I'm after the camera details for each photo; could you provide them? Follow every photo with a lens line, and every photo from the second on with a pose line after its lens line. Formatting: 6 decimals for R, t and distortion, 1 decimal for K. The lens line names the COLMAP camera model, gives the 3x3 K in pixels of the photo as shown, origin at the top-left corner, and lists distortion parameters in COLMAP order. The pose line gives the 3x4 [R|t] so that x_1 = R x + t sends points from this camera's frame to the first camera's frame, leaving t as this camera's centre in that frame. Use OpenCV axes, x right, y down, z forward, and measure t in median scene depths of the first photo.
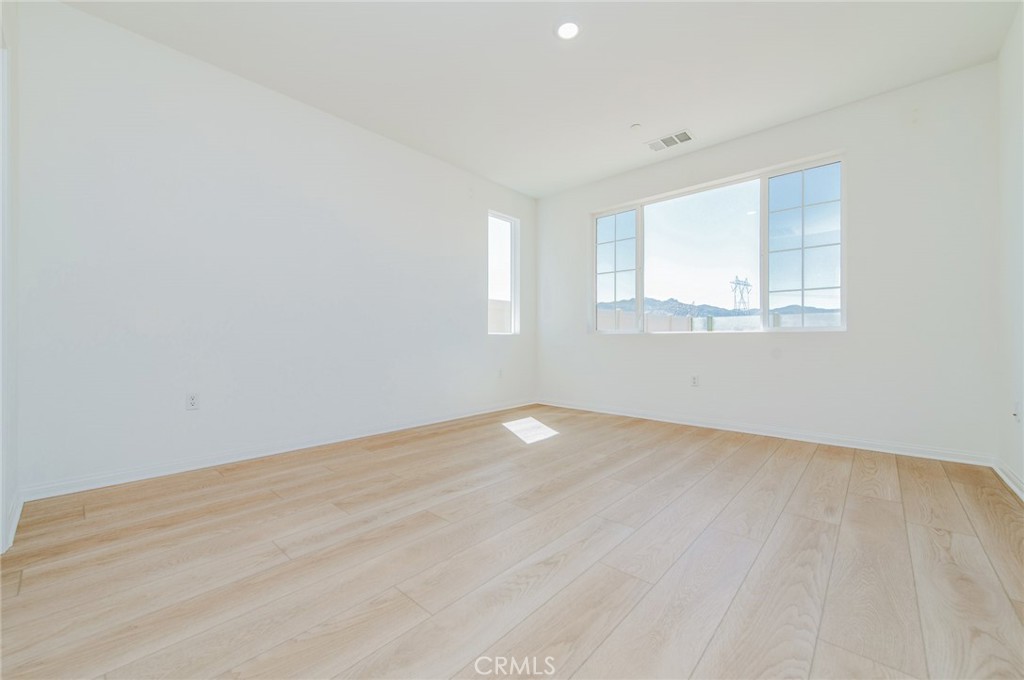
lens RADIAL K [[400.7, 0, 512.0], [0, 400.7, 340.0], [0, 0, 1]] dist [0.002403, 0.000166]
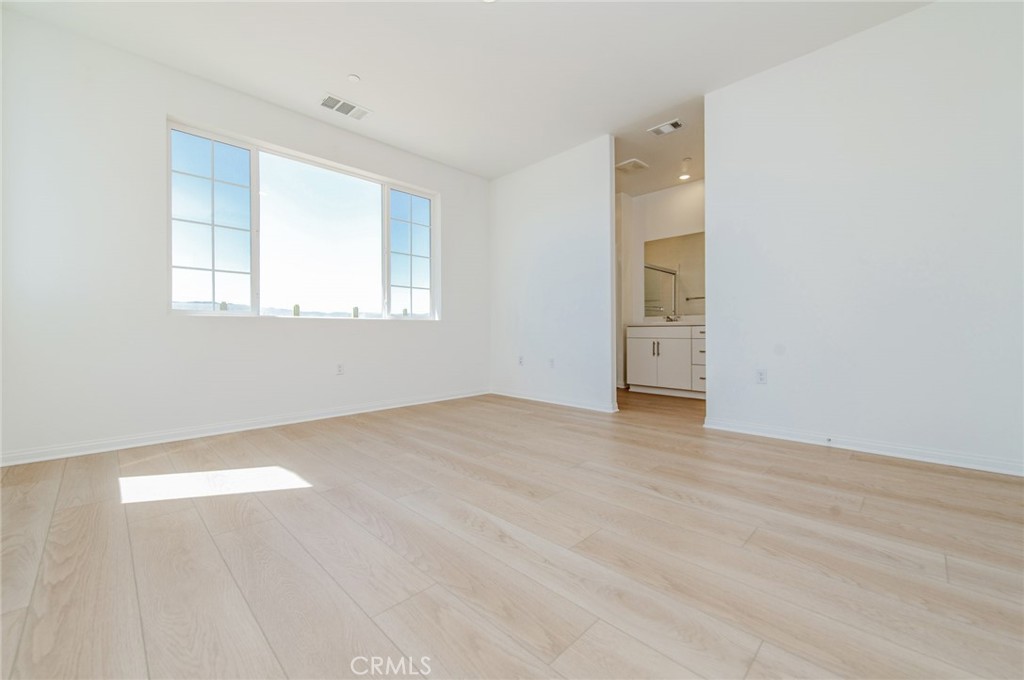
lens RADIAL K [[406.4, 0, 512.0], [0, 406.4, 329.9], [0, 0, 1]] dist [0.016672, -0.000081]
pose [[0.040600, 0.002996, 0.999171, -0.767968], [-0.002360, 0.999993, -0.002902, 0.018867], [-0.999173, -0.002240, 0.040607, 0.849629]]
